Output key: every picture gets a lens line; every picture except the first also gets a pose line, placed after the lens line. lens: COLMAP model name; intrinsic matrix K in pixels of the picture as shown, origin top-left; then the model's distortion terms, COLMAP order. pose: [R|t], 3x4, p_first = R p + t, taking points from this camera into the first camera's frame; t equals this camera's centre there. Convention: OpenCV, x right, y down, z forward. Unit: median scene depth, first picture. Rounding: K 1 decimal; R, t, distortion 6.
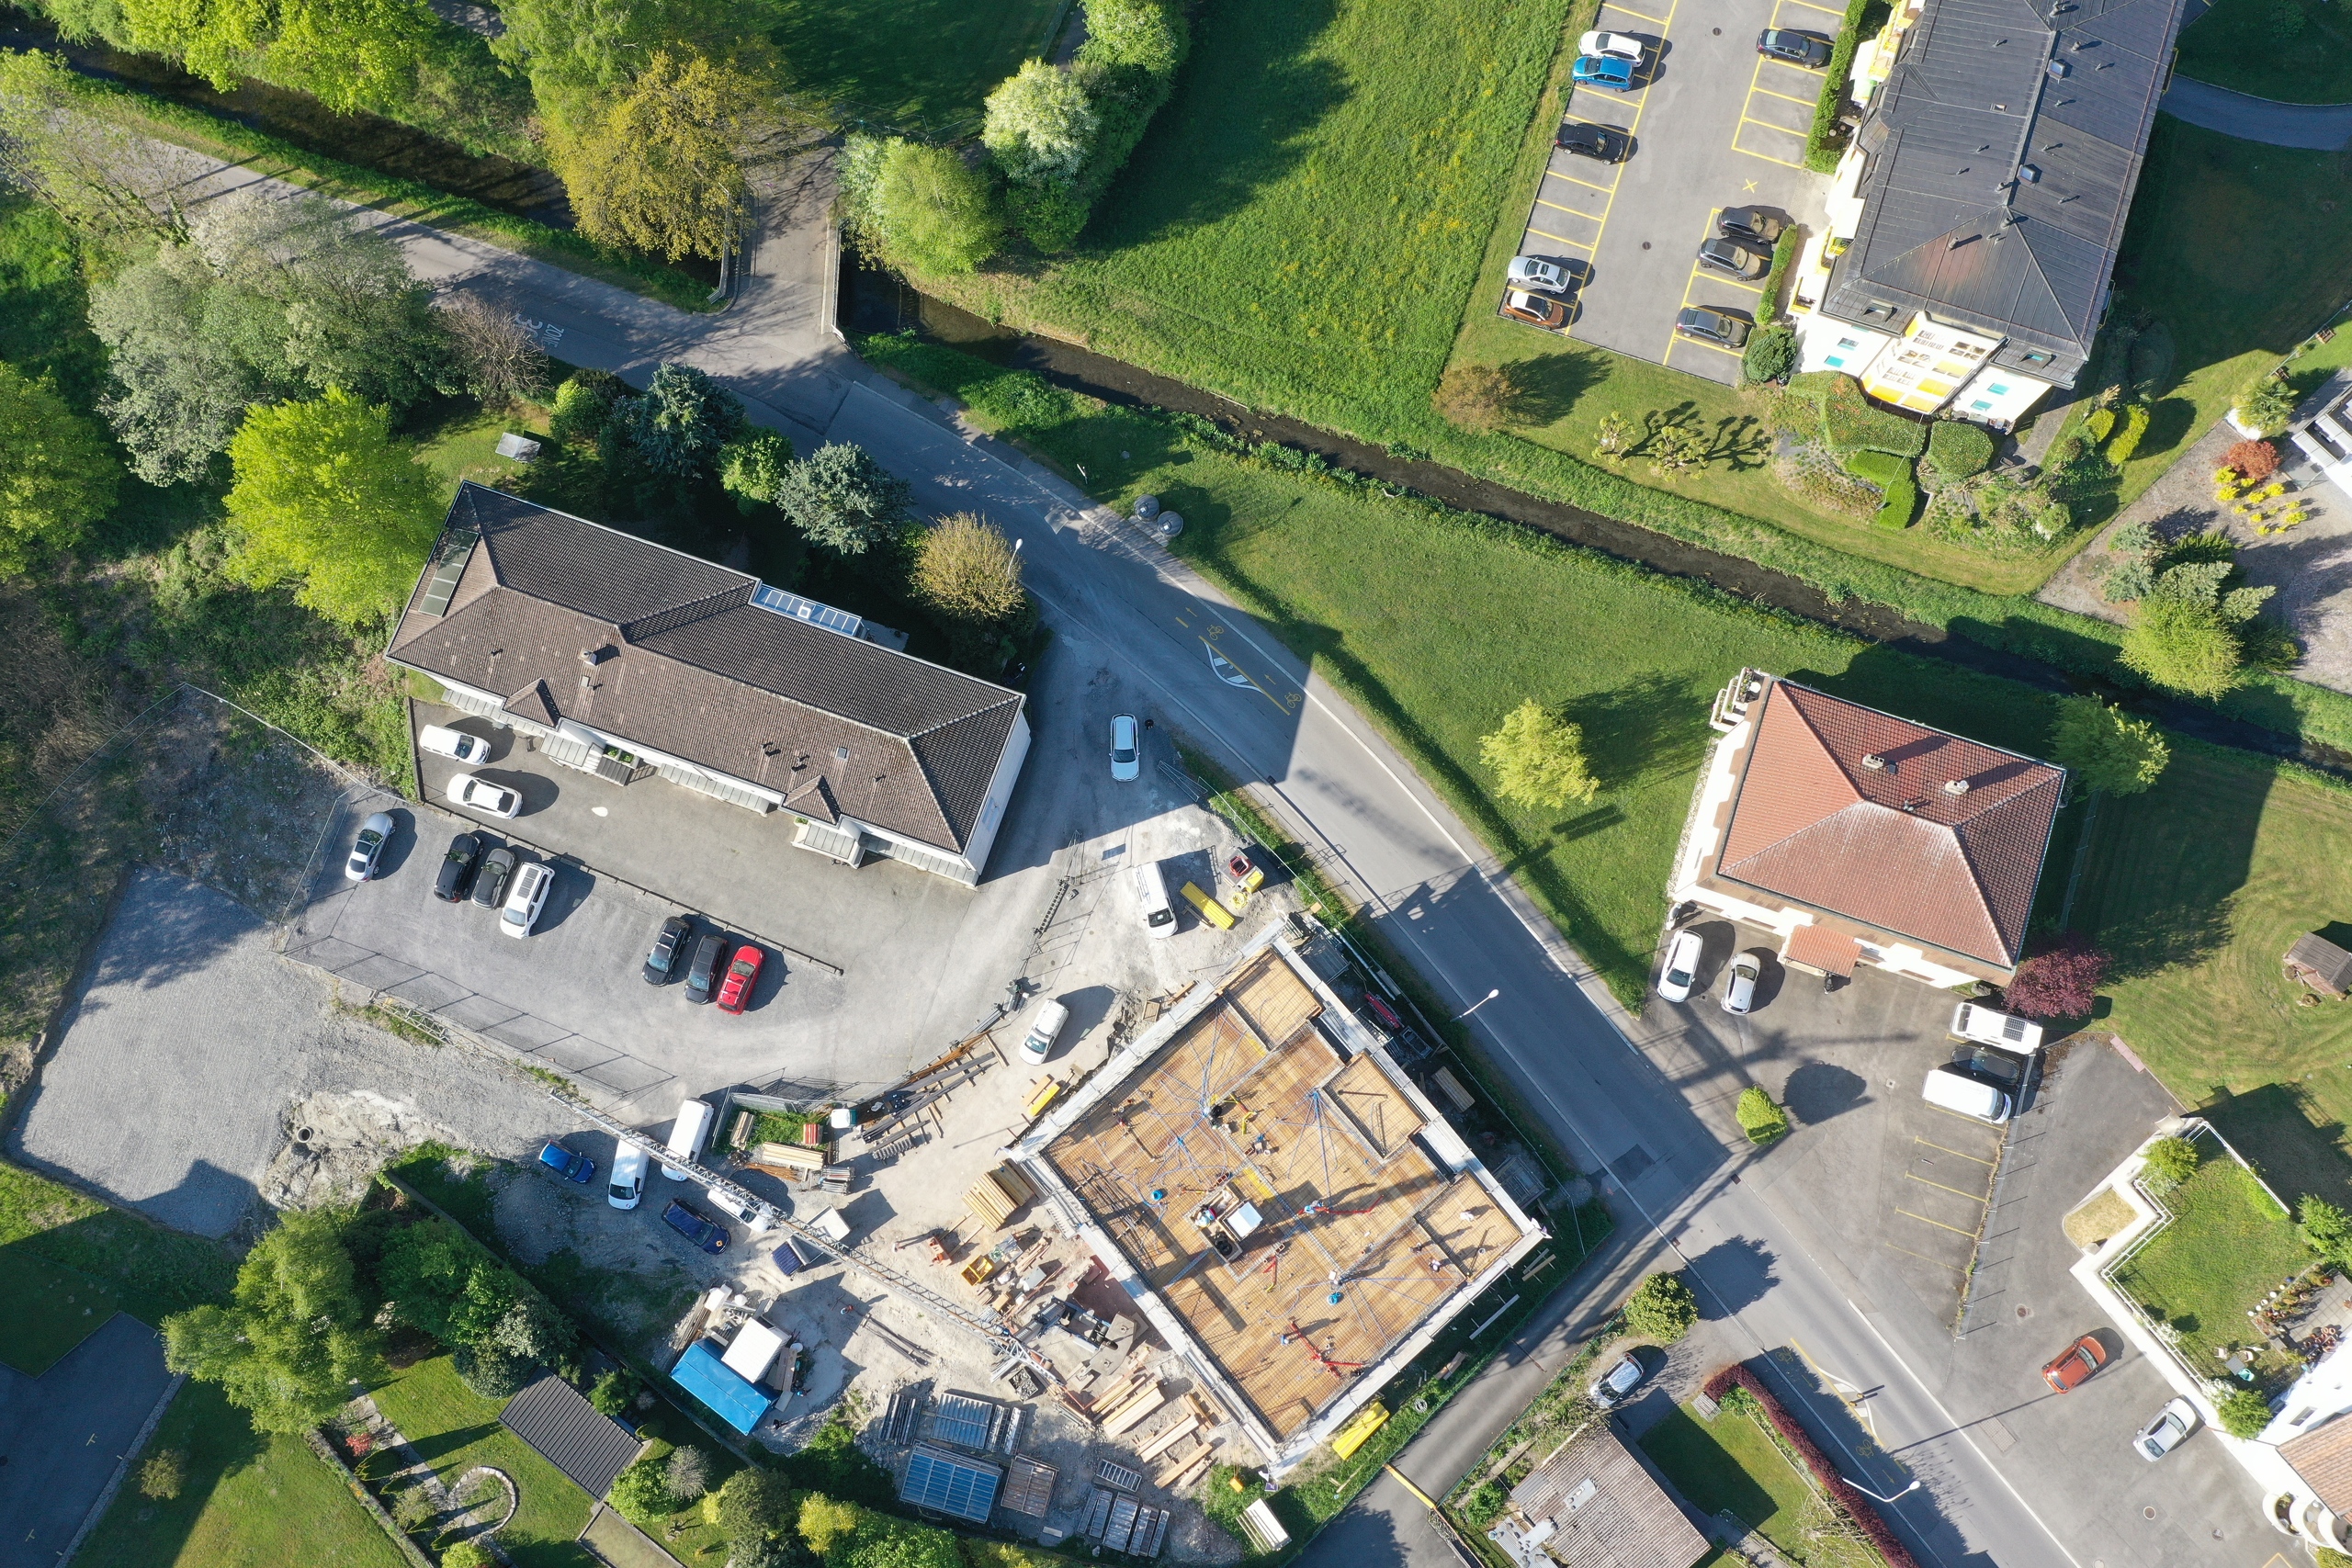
lens RADIAL K [[1852.2, 0, 1172.9], [0, 1852.2, 773.1], [0, 0, 1]] dist [0.011745, 0.005613]
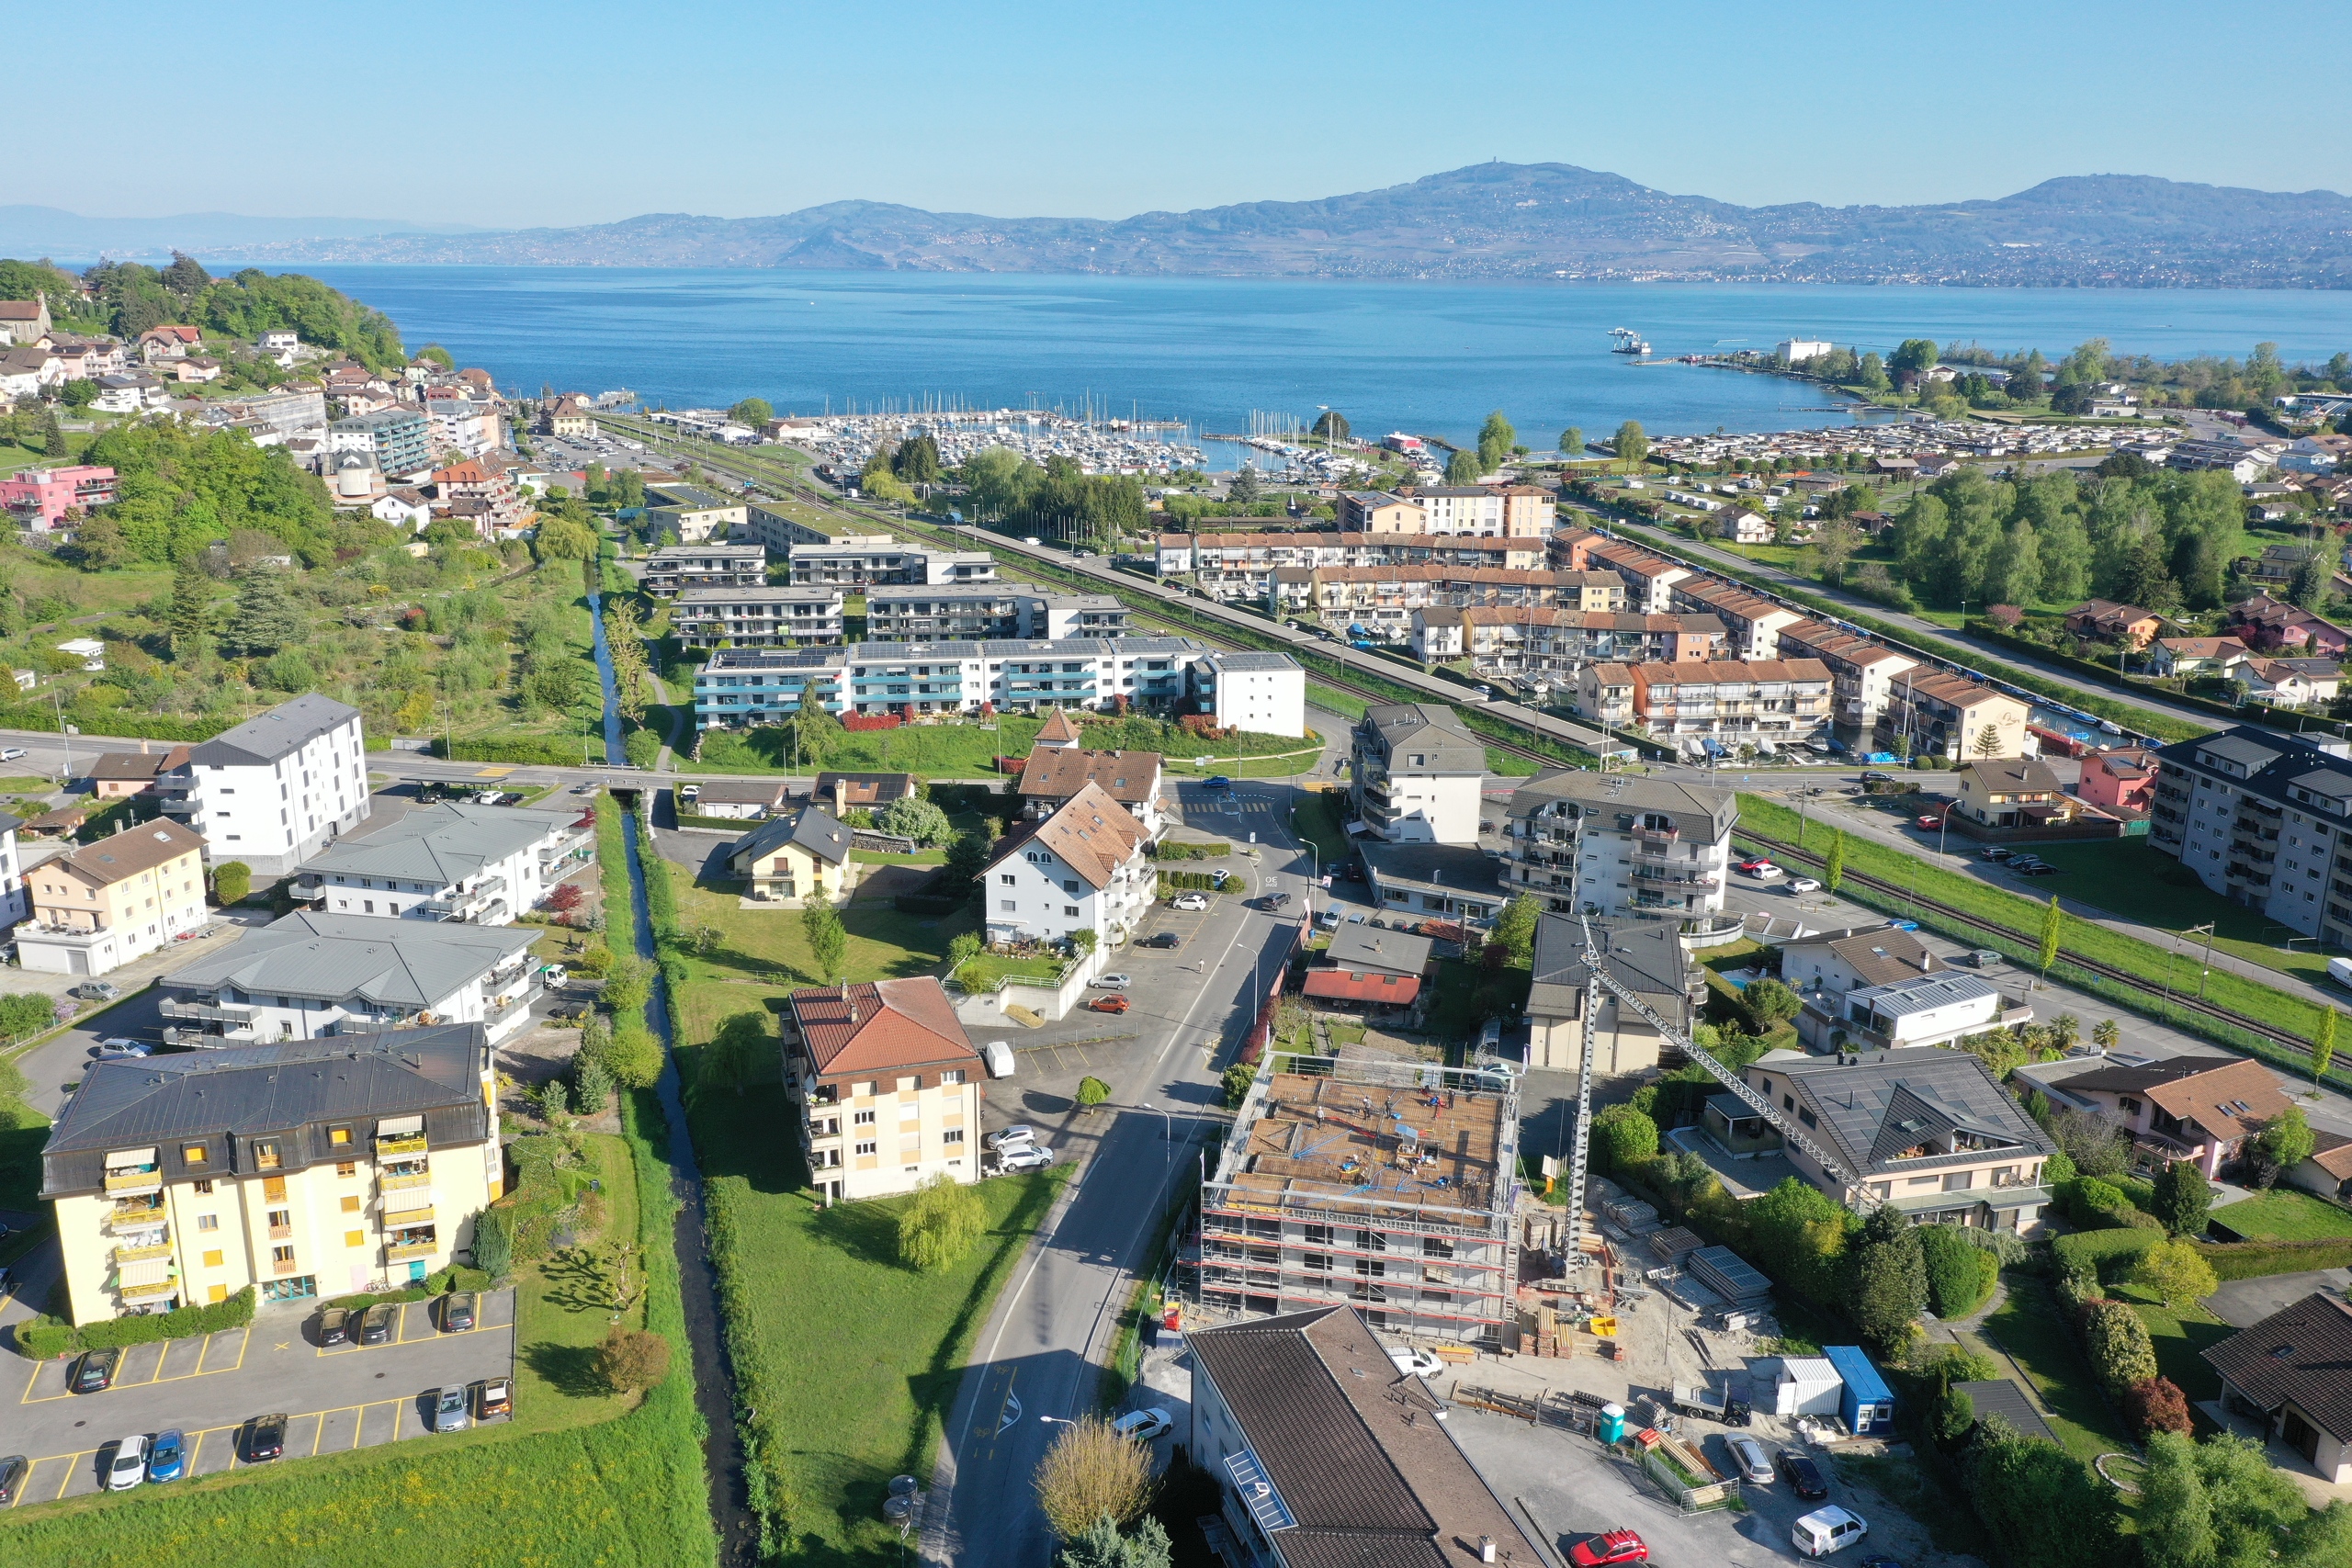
lens RADIAL K [[1852.2, 0, 1172.9], [0, 1852.2, 773.1], [0, 0, 1]] dist [0.011745, 0.005613]
pose [[-0.602335, -0.203009, 0.771997, -0.704841], [0.784034, 0.031208, 0.619933, -0.600914], [-0.149945, 0.978679, 0.140368, 0.532437]]
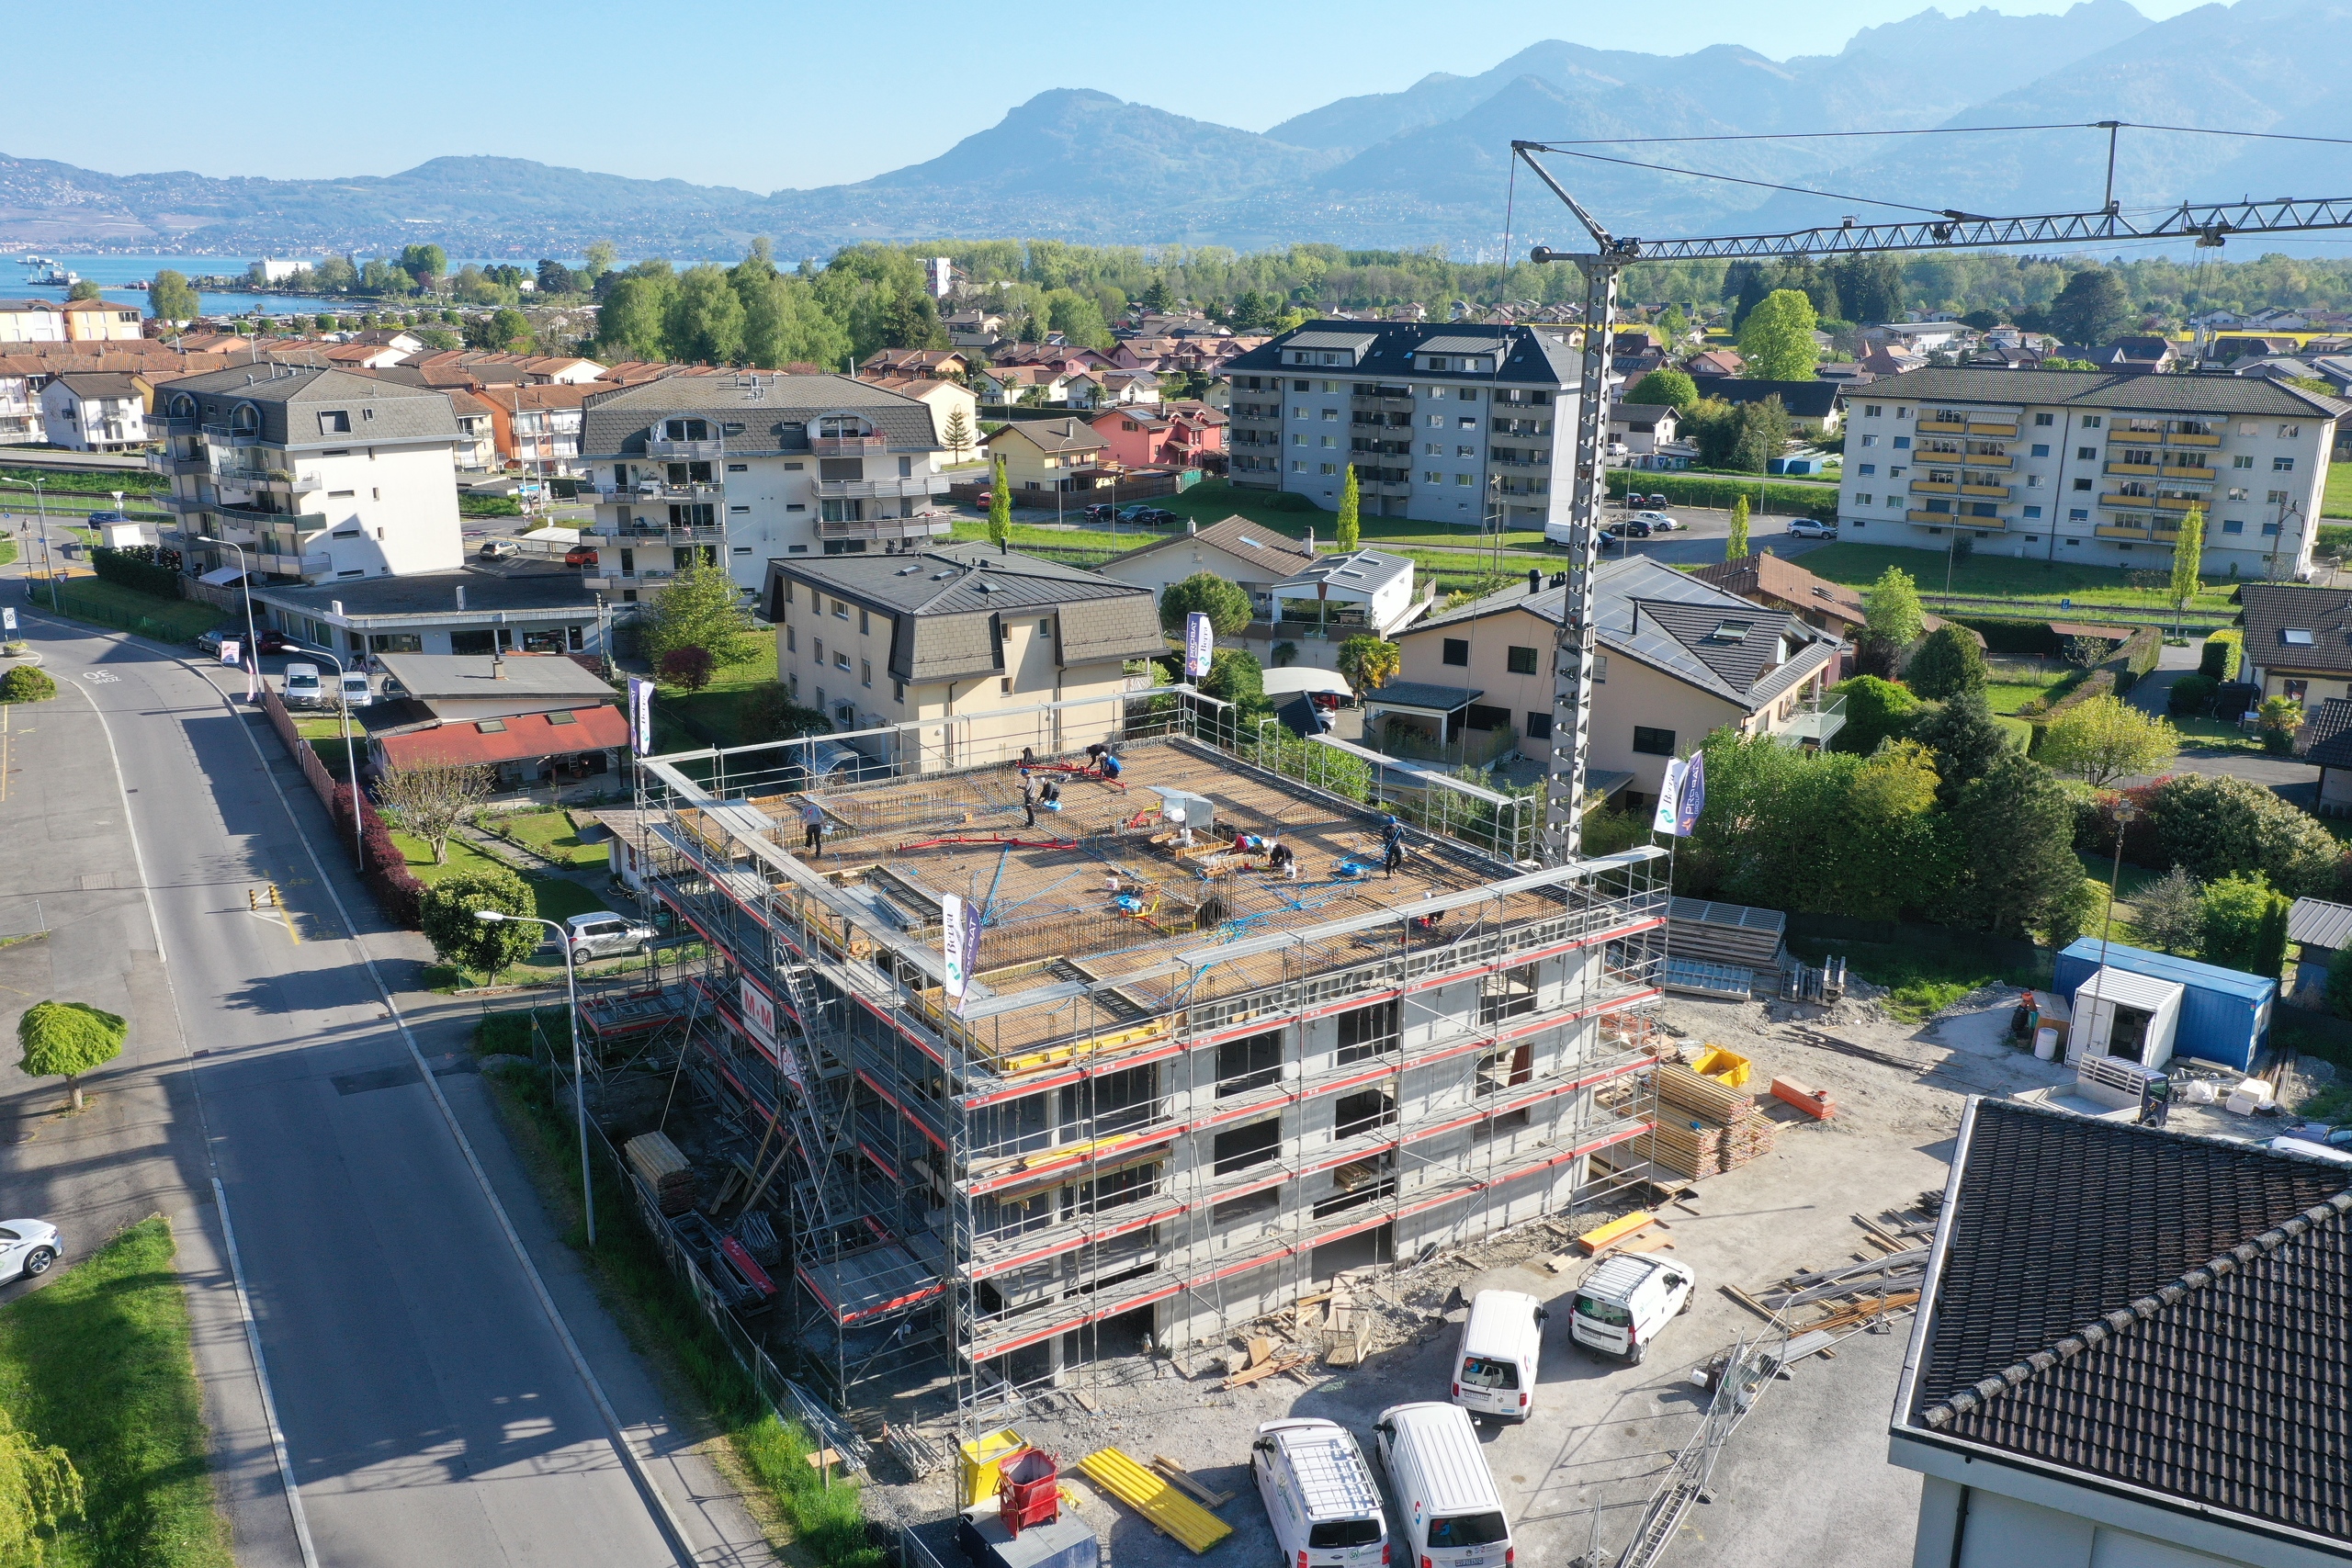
lens RADIAL K [[1852.2, 0, 1172.9], [0, 1852.2, 773.1], [0, 0, 1]] dist [0.011745, 0.005613]
pose [[-0.990676, -0.029208, 0.133068, -0.023792], [0.134953, -0.076669, 0.987881, -0.224910], [-0.018652, 0.996629, 0.079896, 0.840831]]
